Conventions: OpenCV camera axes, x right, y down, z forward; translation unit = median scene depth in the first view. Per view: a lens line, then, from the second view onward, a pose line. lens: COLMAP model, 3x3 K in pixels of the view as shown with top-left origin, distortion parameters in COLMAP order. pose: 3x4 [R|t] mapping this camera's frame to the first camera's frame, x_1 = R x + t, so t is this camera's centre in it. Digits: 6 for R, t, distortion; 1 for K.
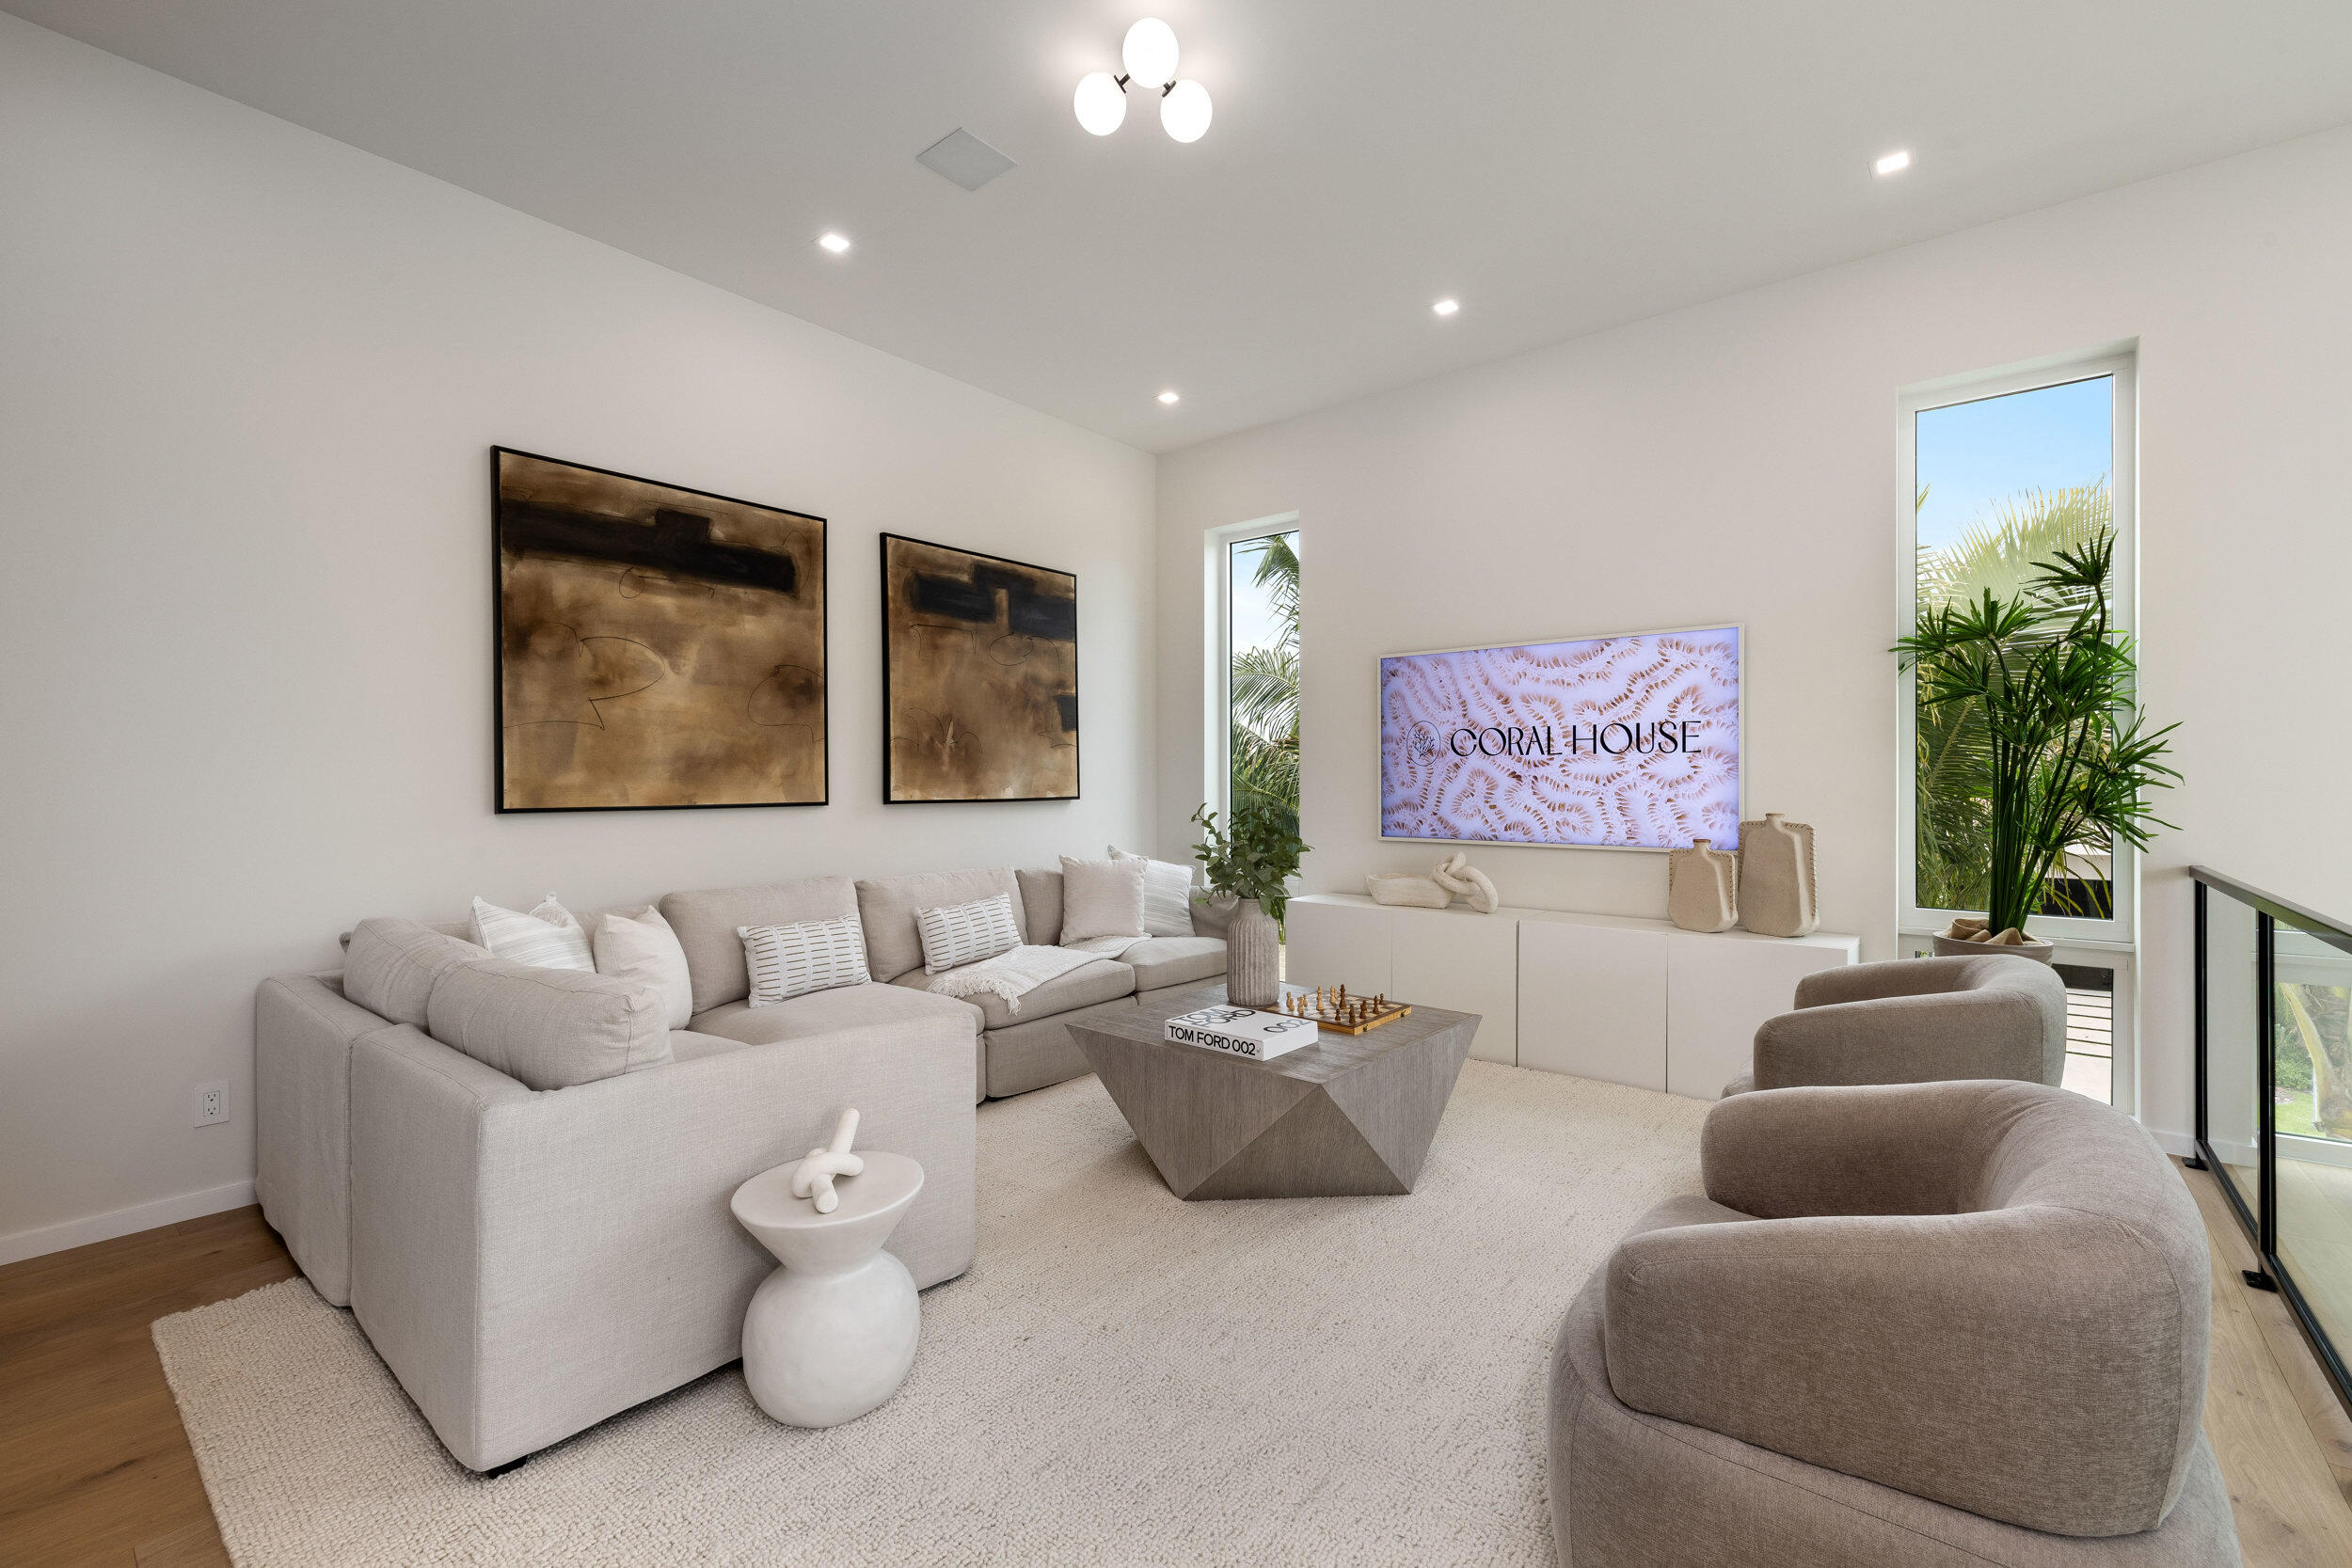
lens RADIAL K [[995.2, 0, 1175.8], [0, 995.2, 786.3], [0, 0, 1]] dist [-0.002104, 0.000041]
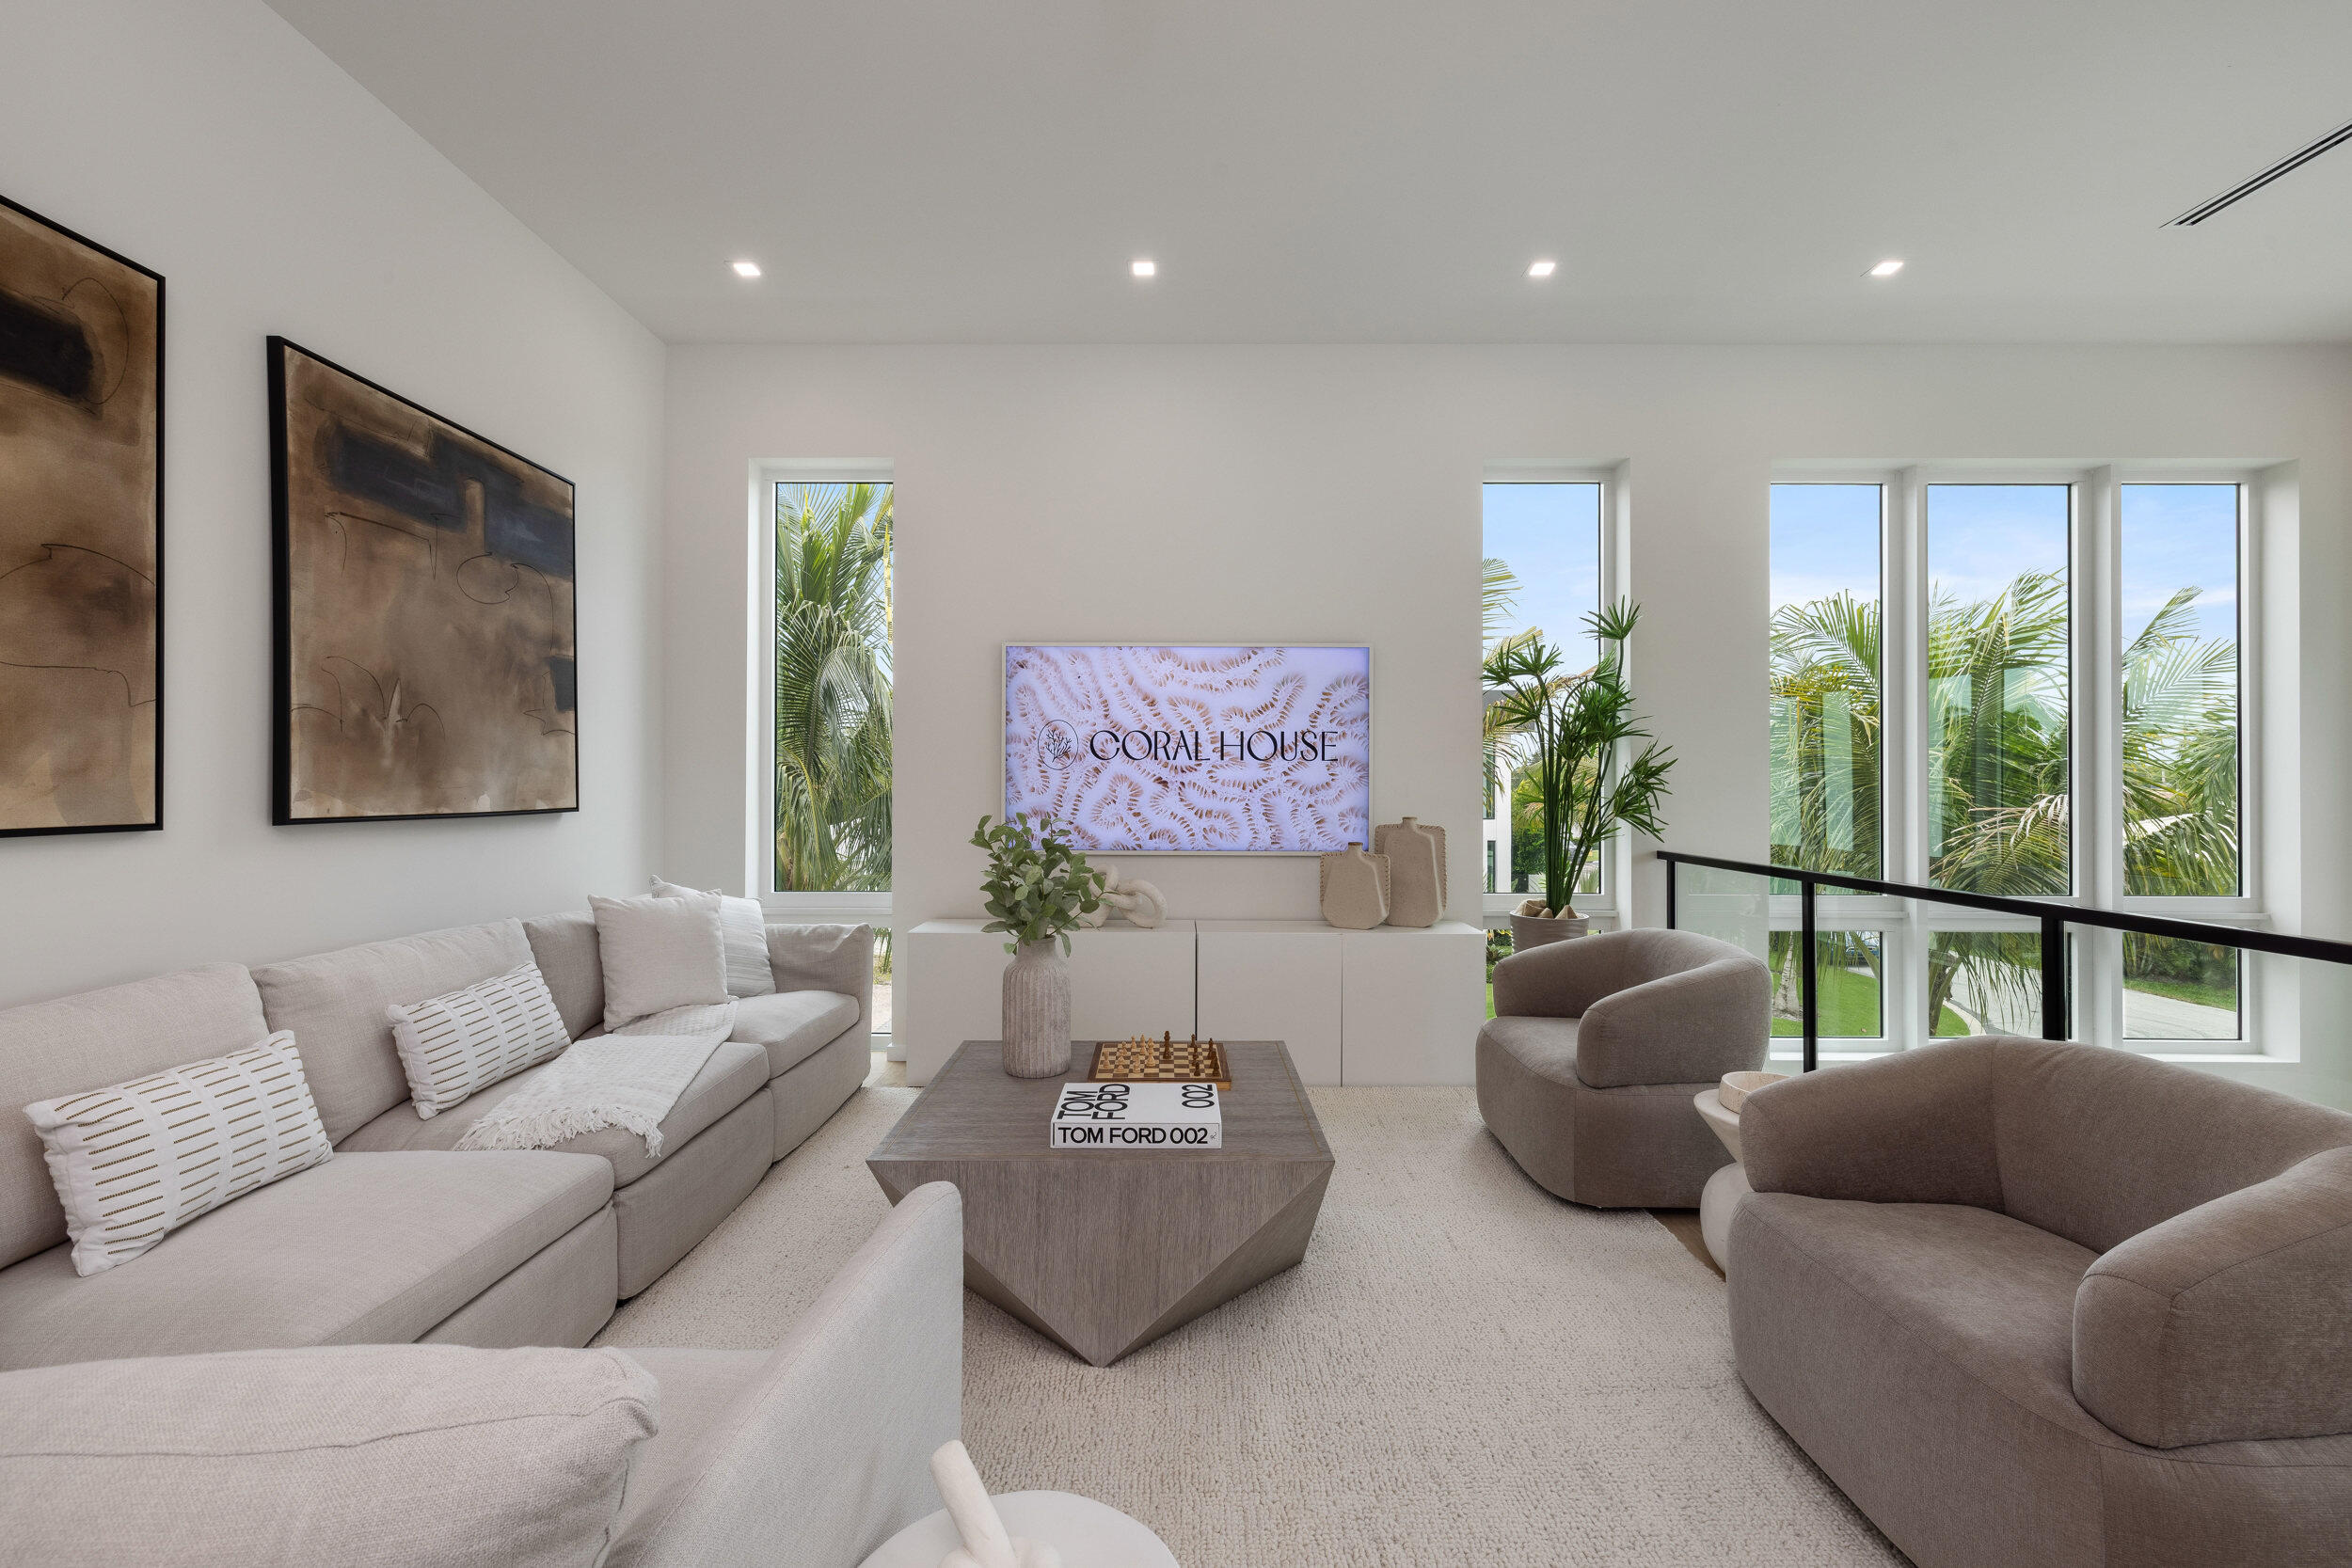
lens RADIAL K [[995.2, 0, 1177.9], [0, 995.2, 785.4], [0, 0, 1]] dist [-0.002104, 0.000041]
pose [[0.772326, 0.004454, 0.635211, -0.269521], [-0.000764, 0.999981, -0.006082, -0.001191], [-0.635226, 0.004212, 0.772315, 0.265044]]
